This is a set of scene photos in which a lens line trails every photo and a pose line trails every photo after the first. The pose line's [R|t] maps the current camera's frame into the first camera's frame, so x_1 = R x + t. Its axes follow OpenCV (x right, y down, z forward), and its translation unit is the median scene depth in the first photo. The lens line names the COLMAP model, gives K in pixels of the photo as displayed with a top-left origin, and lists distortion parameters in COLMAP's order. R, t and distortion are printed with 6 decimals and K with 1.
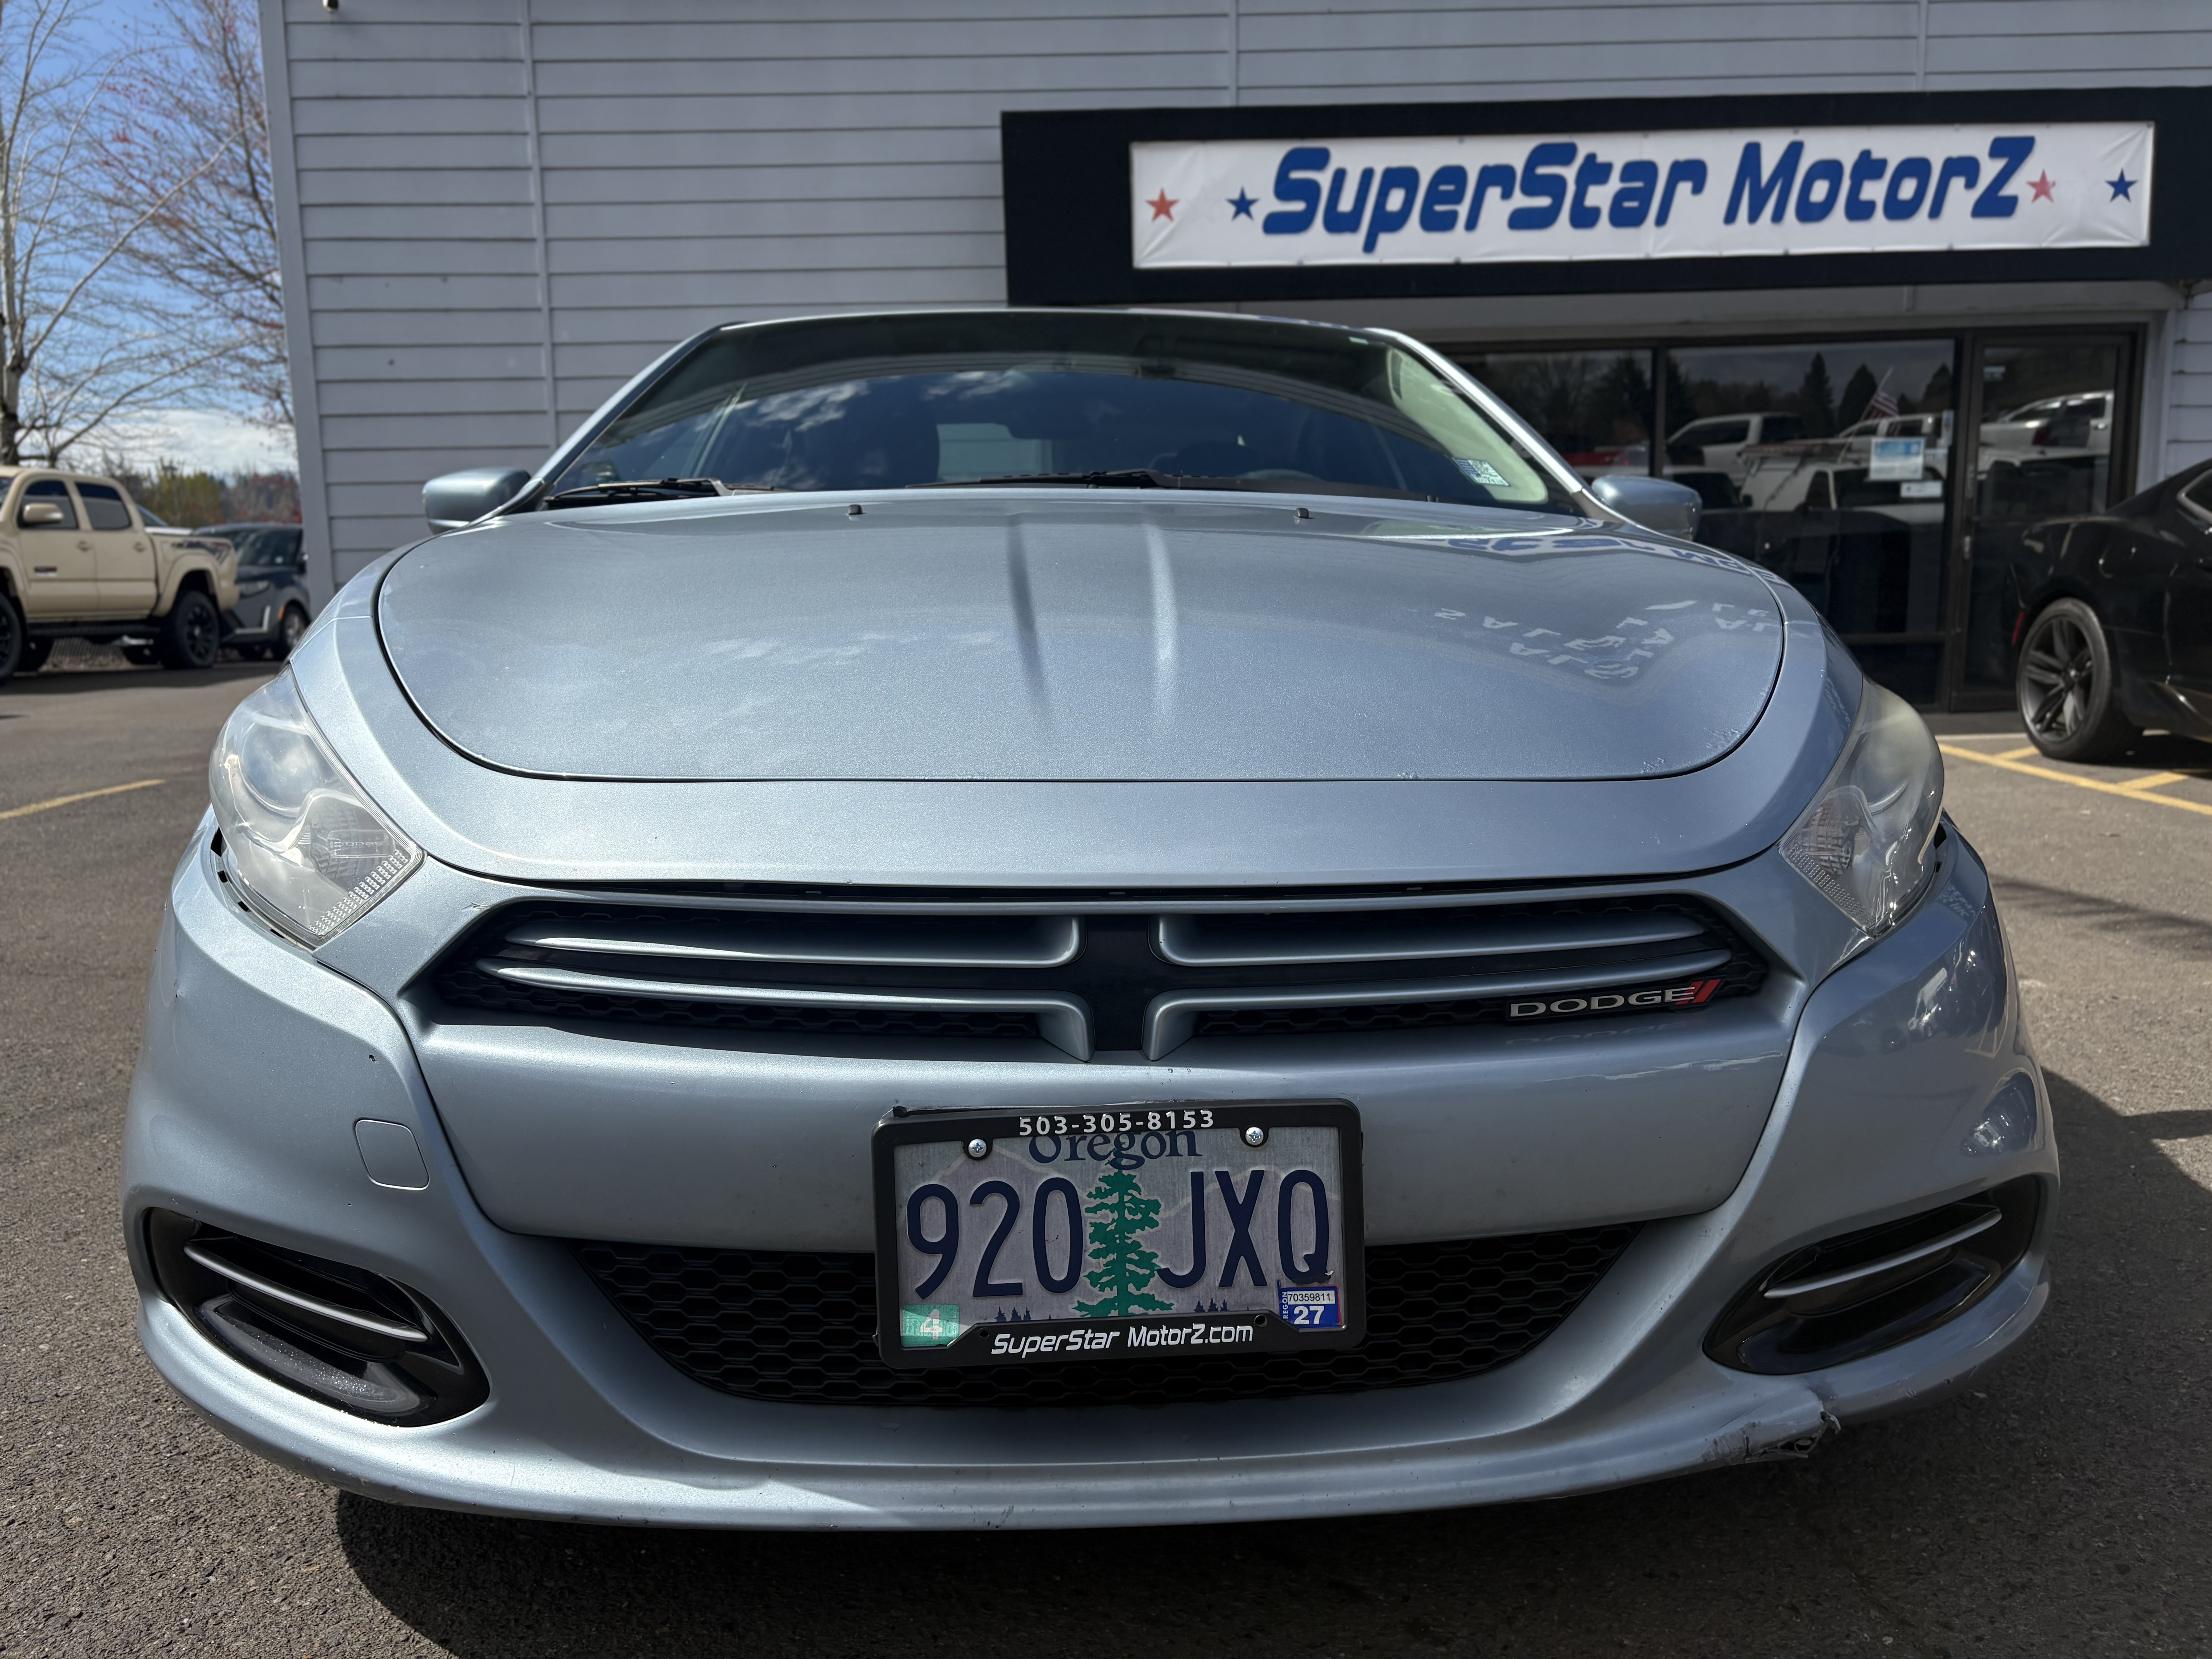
lens RADIAL K [[1671.7, 0, 1106.0], [0, 1671.7, 829.5], [0, 0, 1]] dist [0.023202, -0.001847]
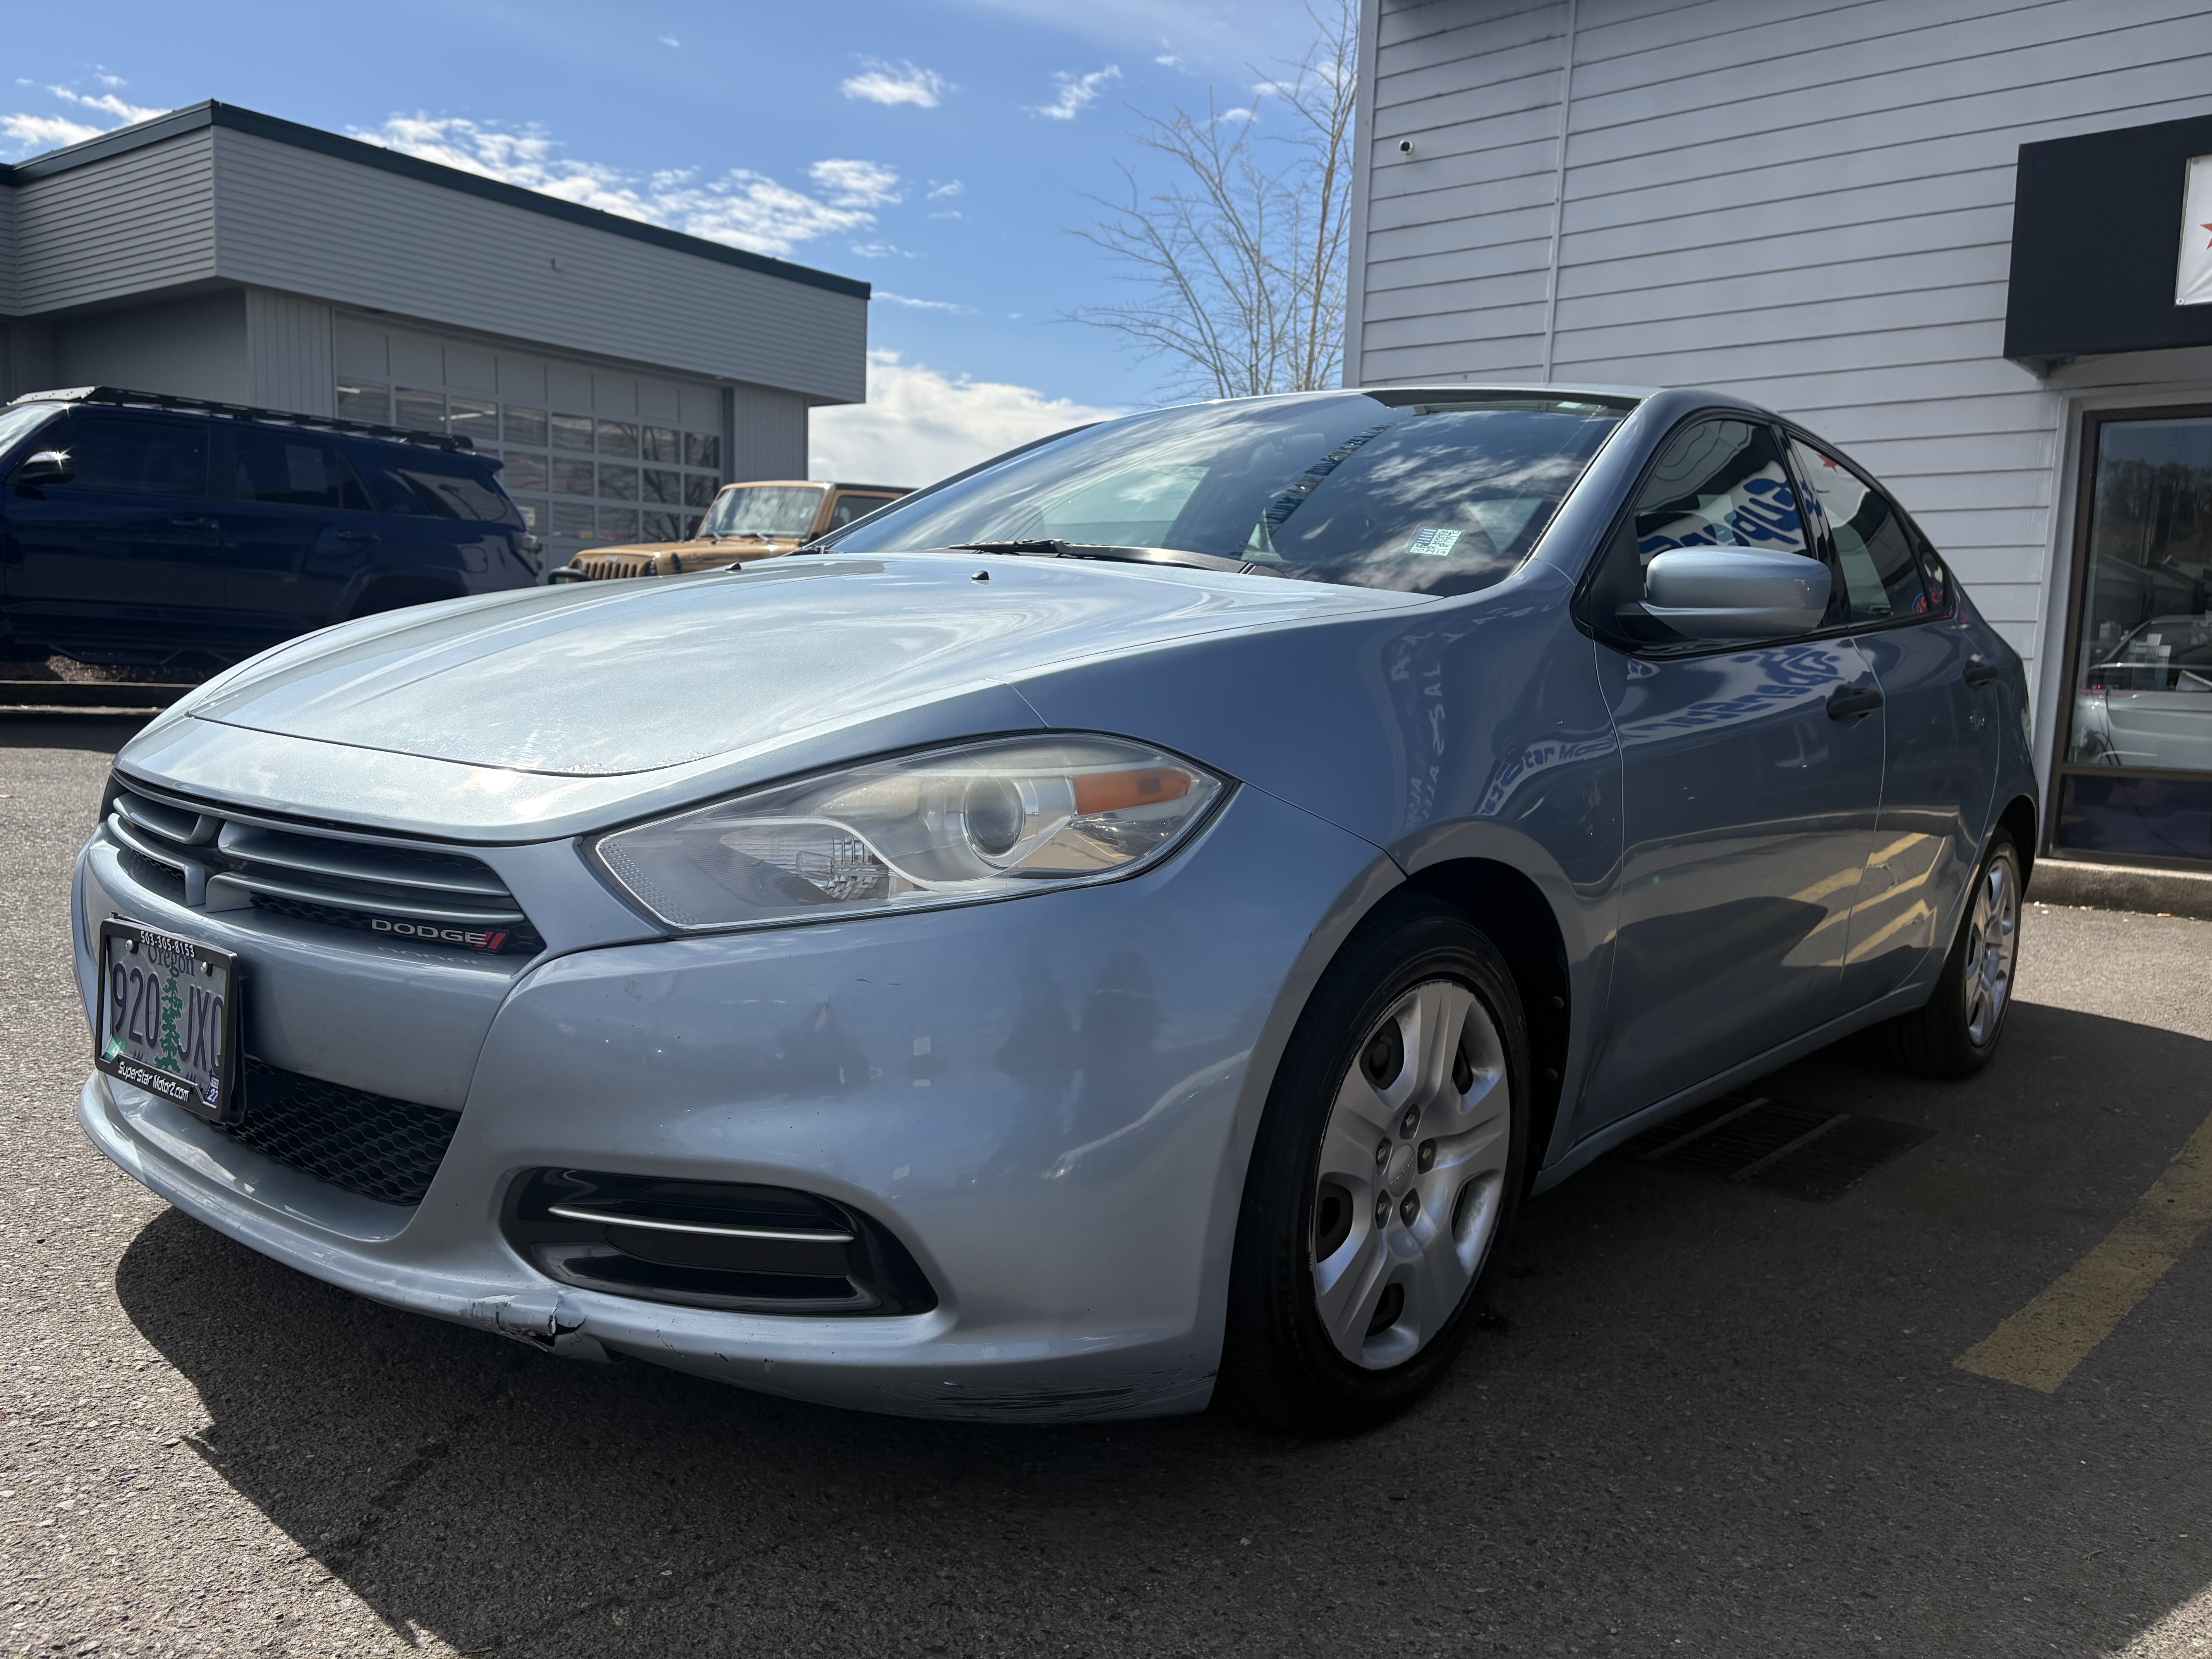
lens RADIAL K [[1671.7, 0, 1106.0], [0, 1671.7, 829.5], [0, 0, 1]] dist [0.023202, -0.001847]
pose [[0.744756, 0.113668, -0.657585, 1.394130], [-0.143902, 0.989559, 0.008074, -0.057280], [0.651637, 0.088614, 0.753337, 0.313789]]
